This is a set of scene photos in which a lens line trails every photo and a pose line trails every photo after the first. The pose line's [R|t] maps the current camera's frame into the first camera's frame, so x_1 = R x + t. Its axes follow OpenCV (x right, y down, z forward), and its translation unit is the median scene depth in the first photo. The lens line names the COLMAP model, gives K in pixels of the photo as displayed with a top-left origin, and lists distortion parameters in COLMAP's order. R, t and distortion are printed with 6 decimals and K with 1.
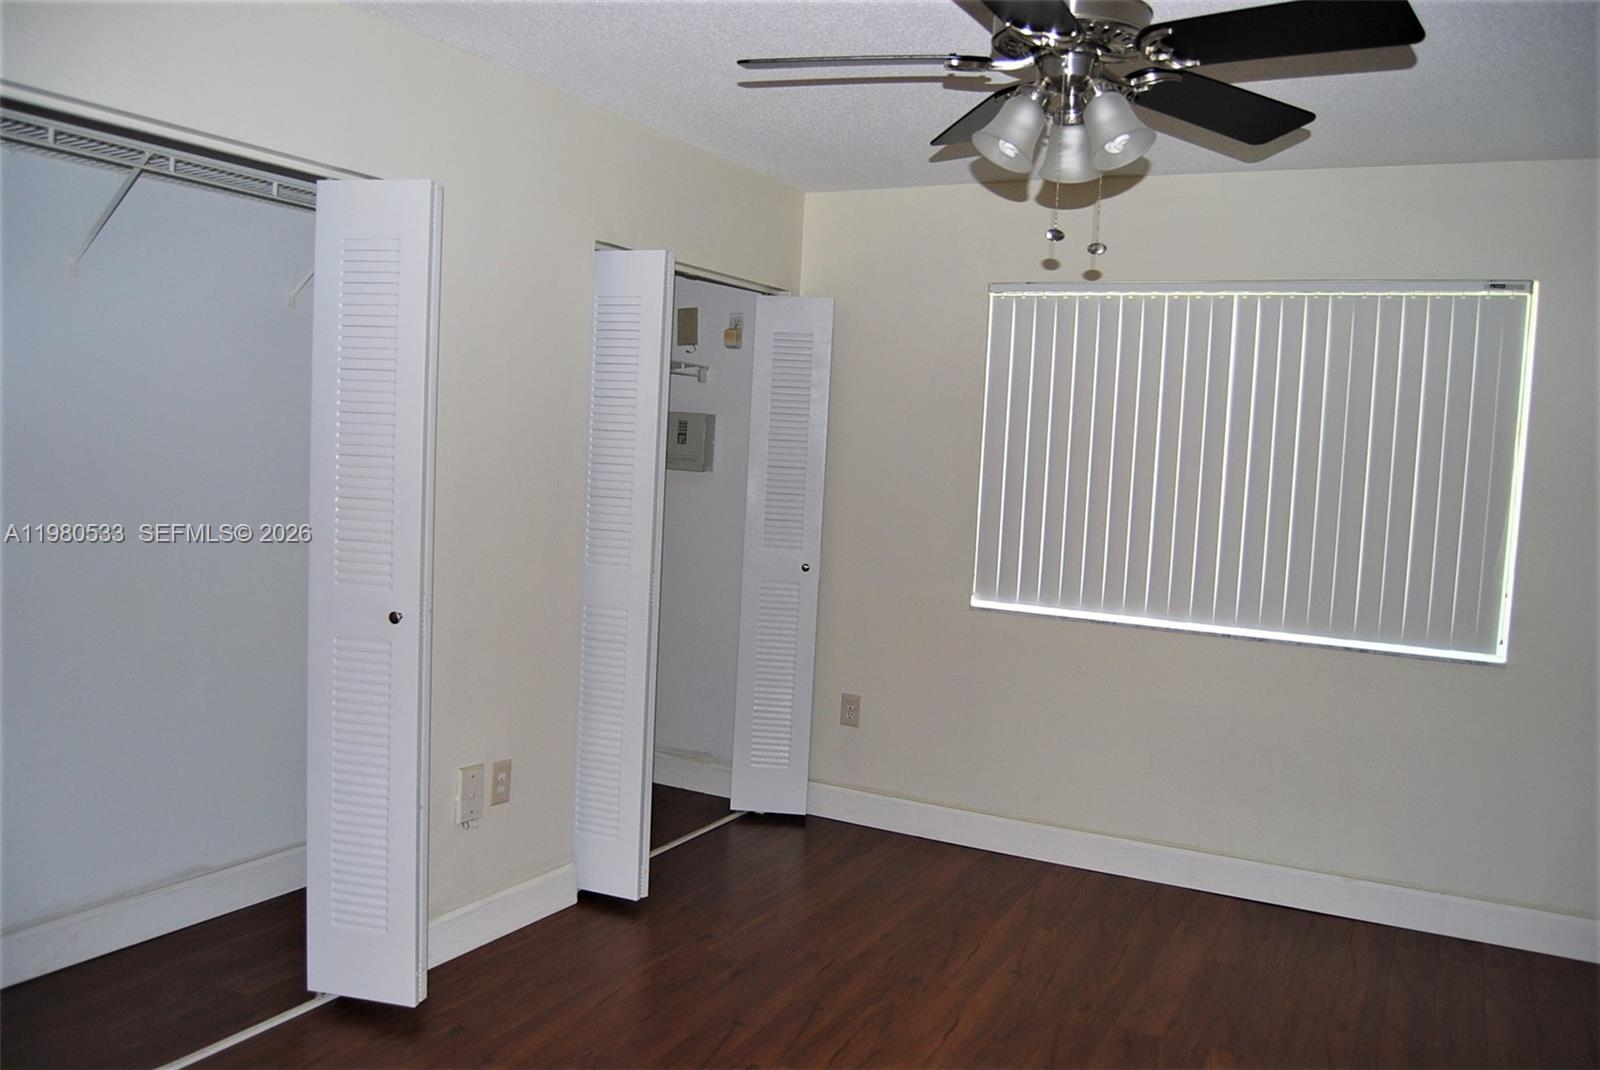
lens RADIAL K [[1263.0, 0, 793.1], [0, 1263.0, 541.3], [0, 0, 1]] dist [-0.102744, 0.046884]
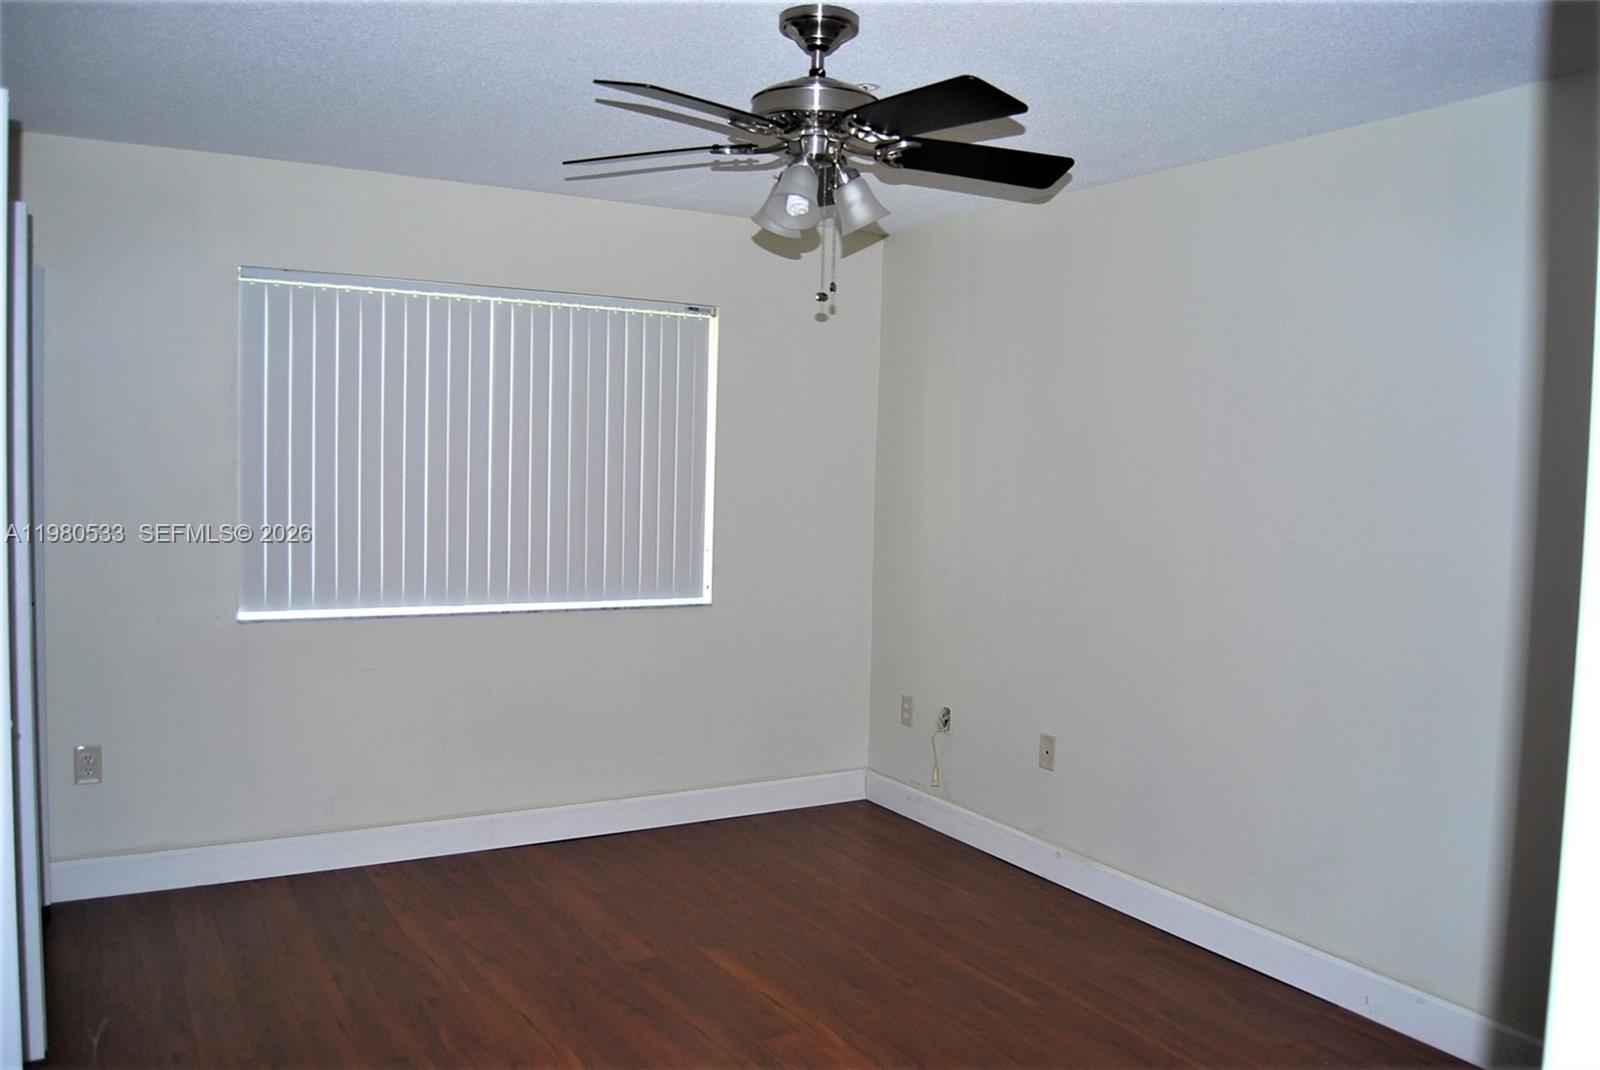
lens RADIAL K [[1263.0, 0, 793.1], [0, 1263.0, 541.3], [0, 0, 1]] dist [-0.102744, 0.046884]
pose [[0.519450, -0.086680, 0.850093, -0.457467], [0.069076, 0.995845, 0.059333, -0.034675], [-0.851704, 0.027900, 0.523279, 0.208274]]
